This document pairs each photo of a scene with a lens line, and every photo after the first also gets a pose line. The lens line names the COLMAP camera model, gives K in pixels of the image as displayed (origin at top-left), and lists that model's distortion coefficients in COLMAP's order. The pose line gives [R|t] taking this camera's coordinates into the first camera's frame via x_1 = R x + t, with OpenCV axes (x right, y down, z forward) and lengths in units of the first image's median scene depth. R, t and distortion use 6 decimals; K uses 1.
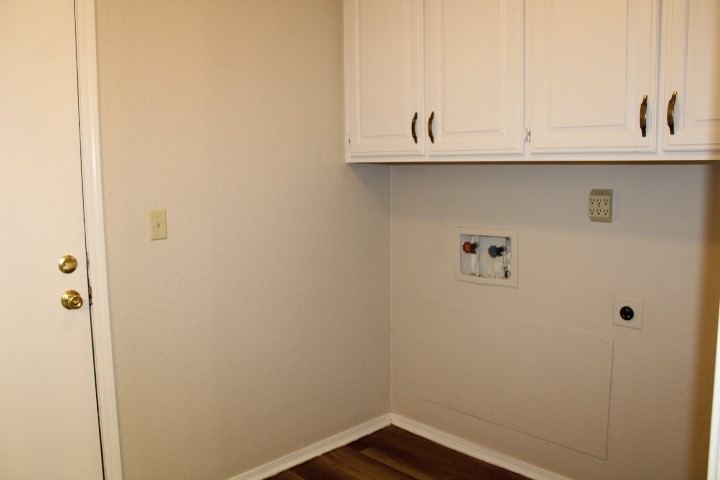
lens RADIAL K [[601.8, 0, 360.2], [0, 601.8, 237.0], [0, 0, 1]] dist [-0.166951, 0.150059]
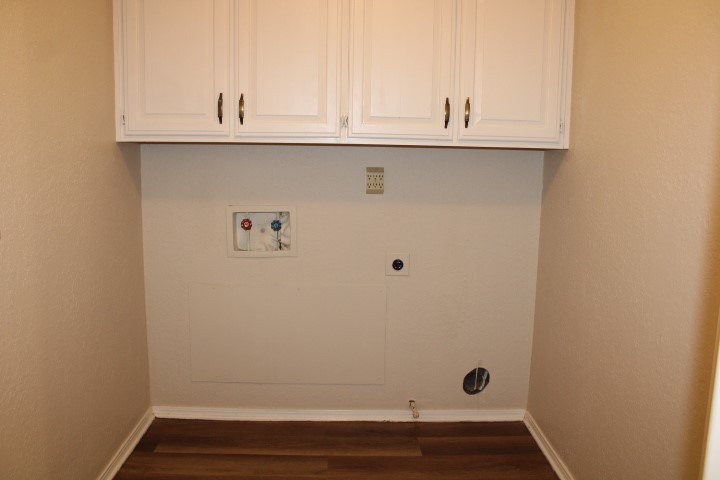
lens RADIAL K [[601.8, 0, 360.2], [0, 601.8, 237.0], [0, 0, 1]] dist [-0.166951, 0.150059]
pose [[0.670199, -0.085619, 0.737226, -0.489193], [0.063559, 0.996296, 0.057926, -0.009126], [-0.739455, 0.008035, 0.673158, 0.151339]]
